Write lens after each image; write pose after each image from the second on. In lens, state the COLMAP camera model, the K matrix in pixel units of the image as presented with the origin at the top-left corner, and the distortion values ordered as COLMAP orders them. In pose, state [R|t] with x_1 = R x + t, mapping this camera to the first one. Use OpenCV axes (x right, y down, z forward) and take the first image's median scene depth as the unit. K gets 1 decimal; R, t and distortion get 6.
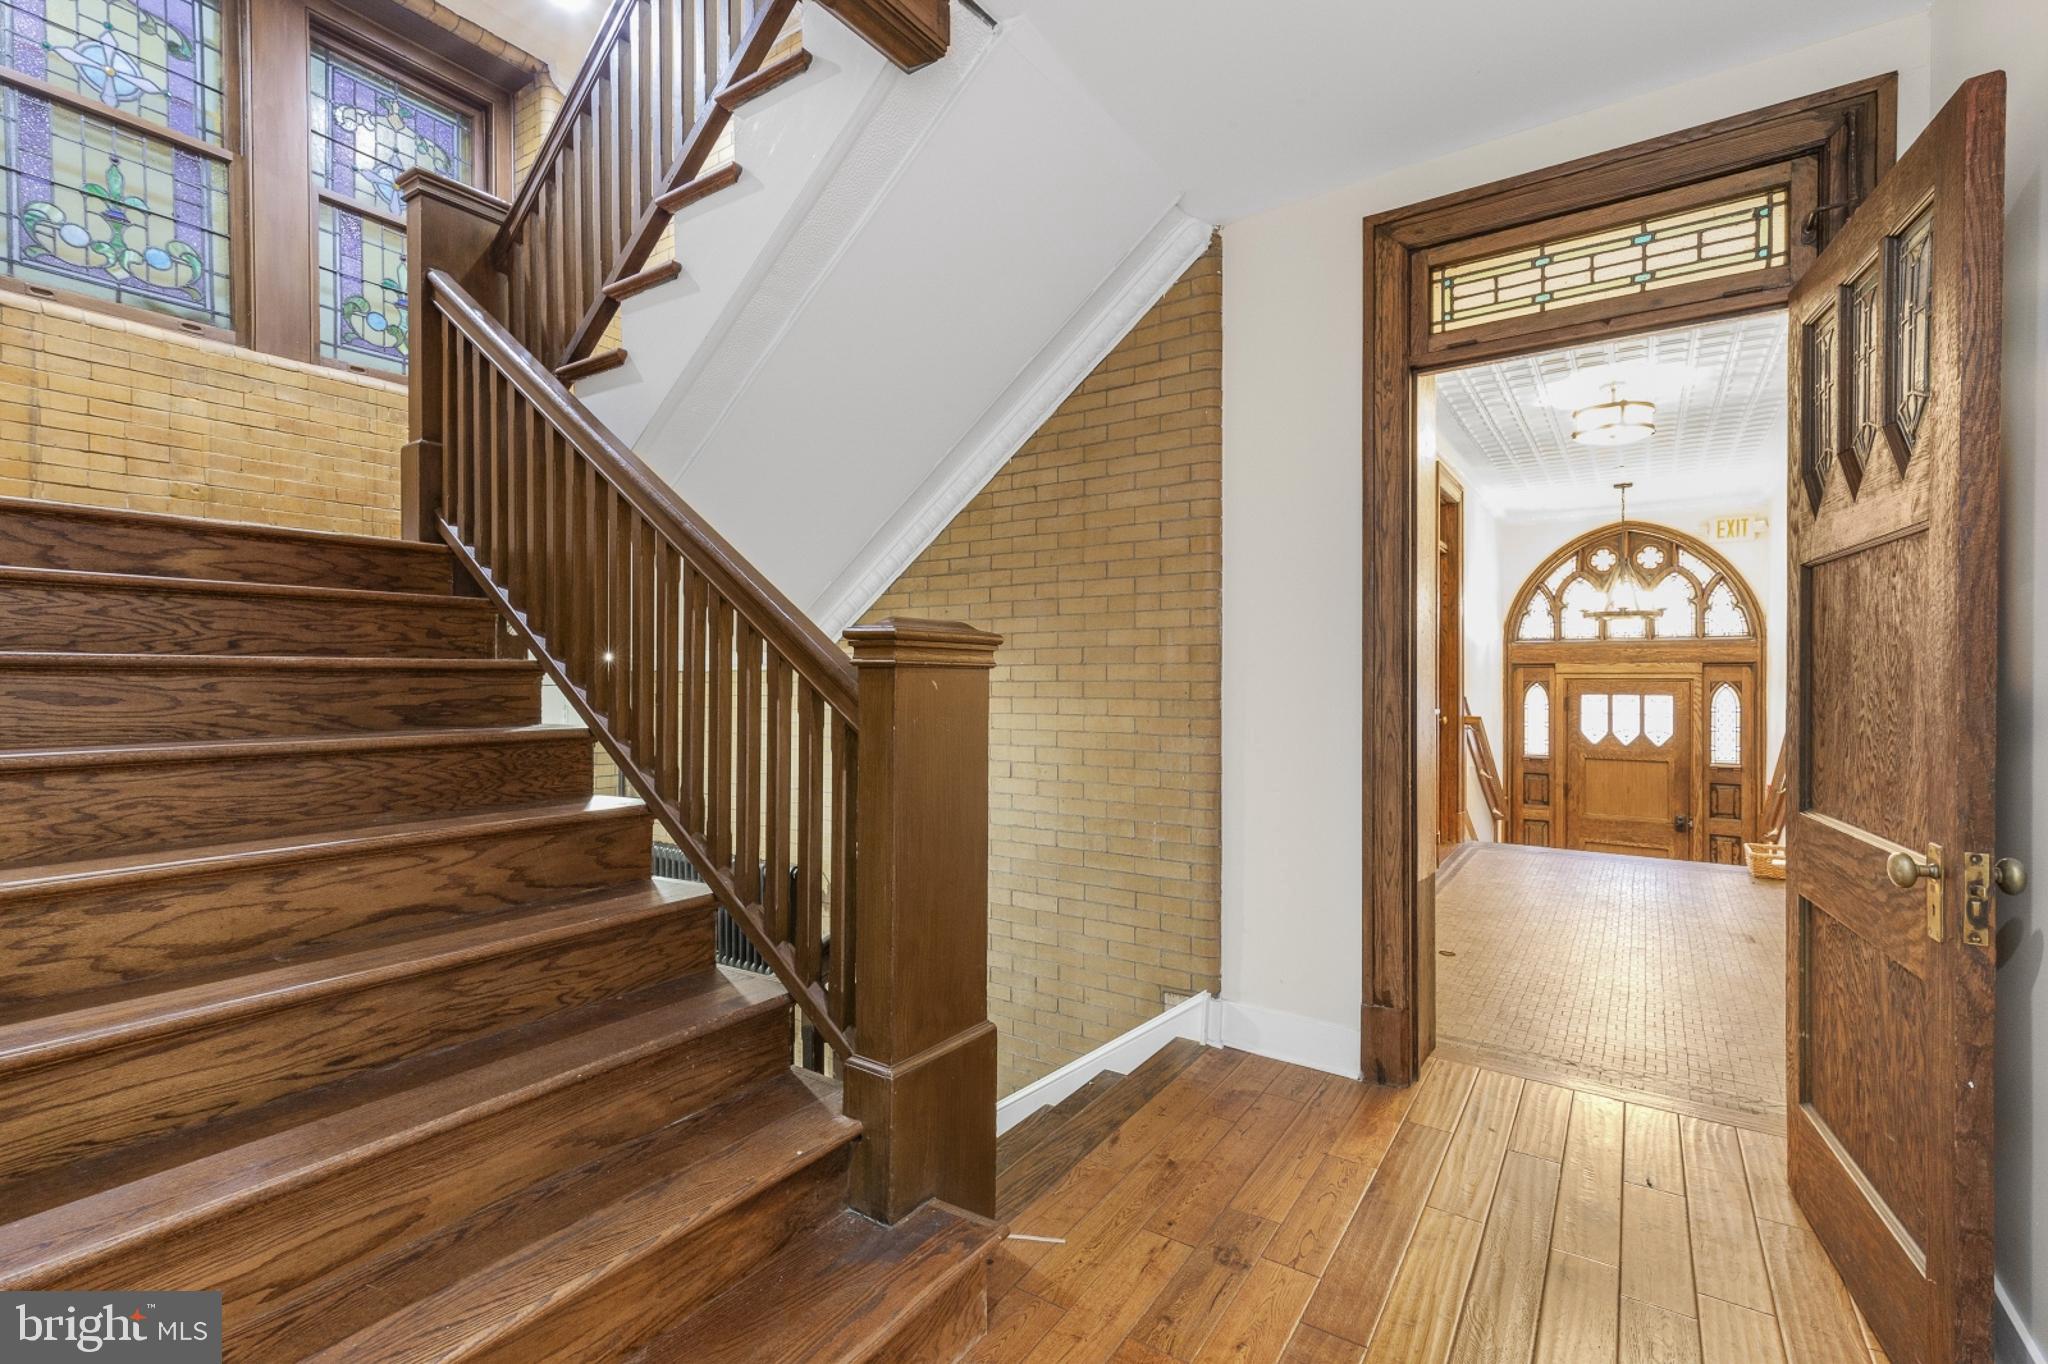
lens RADIAL K [[918.2, 0, 1023.0], [0, 918.2, 678.4], [0, 0, 1]] dist [0.002941, 0.000181]
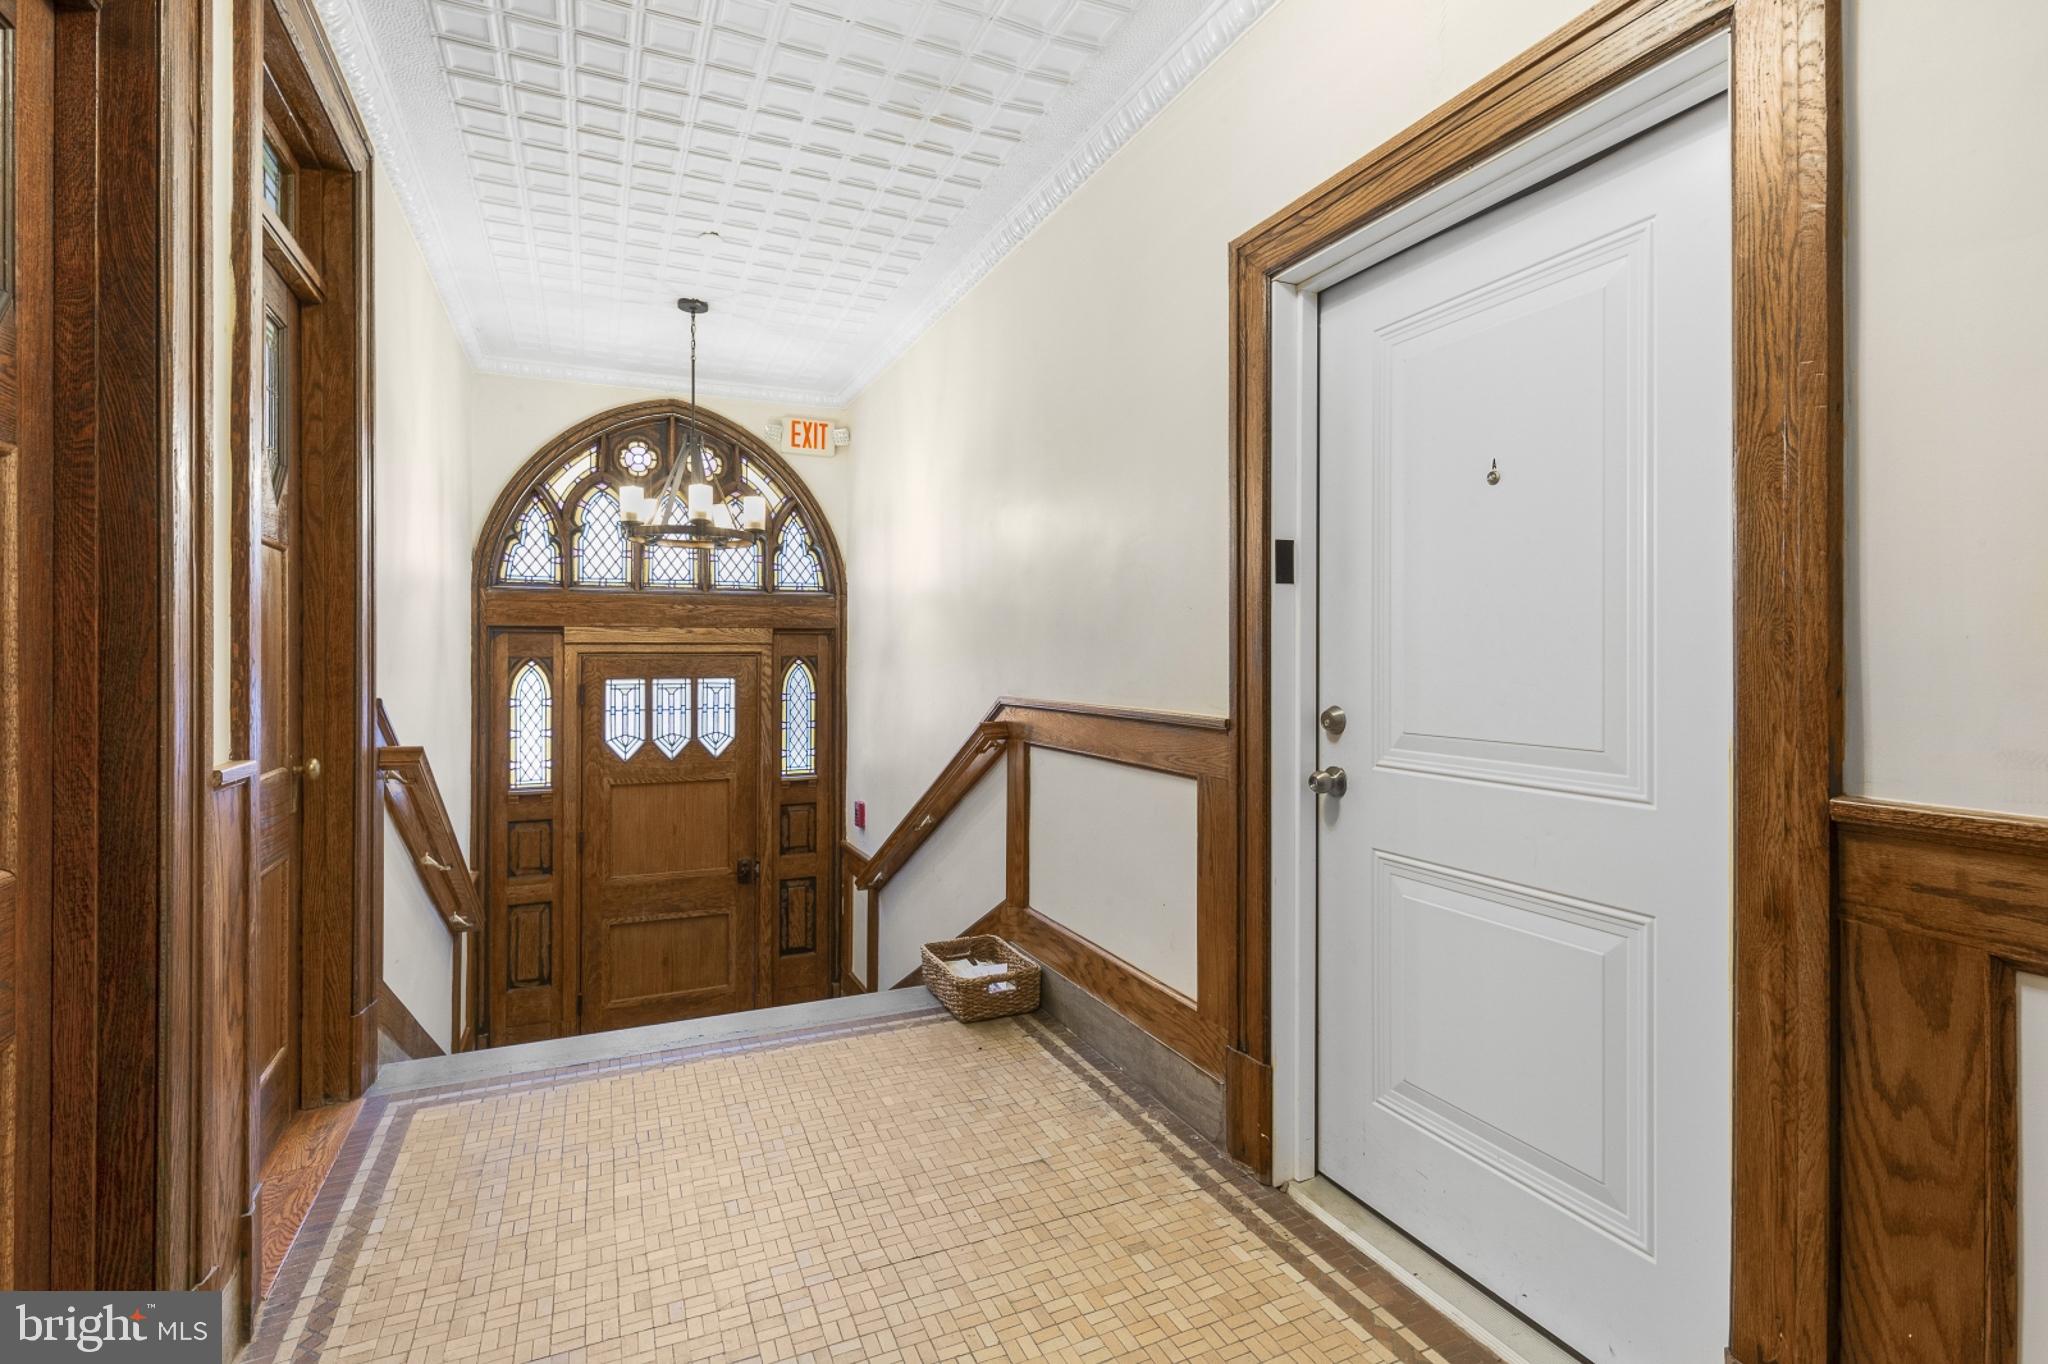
lens RADIAL K [[918.2, 0, 1005.1], [0, 918.2, 646.8], [0, 0, 1]] dist [0.002941, 0.000181]
pose [[0.531023, 0.003965, 0.847348, 0.251834], [0.002186, 0.999979, -0.006049, 0.000797], [-0.847355, 0.005065, 0.531003, 0.486011]]
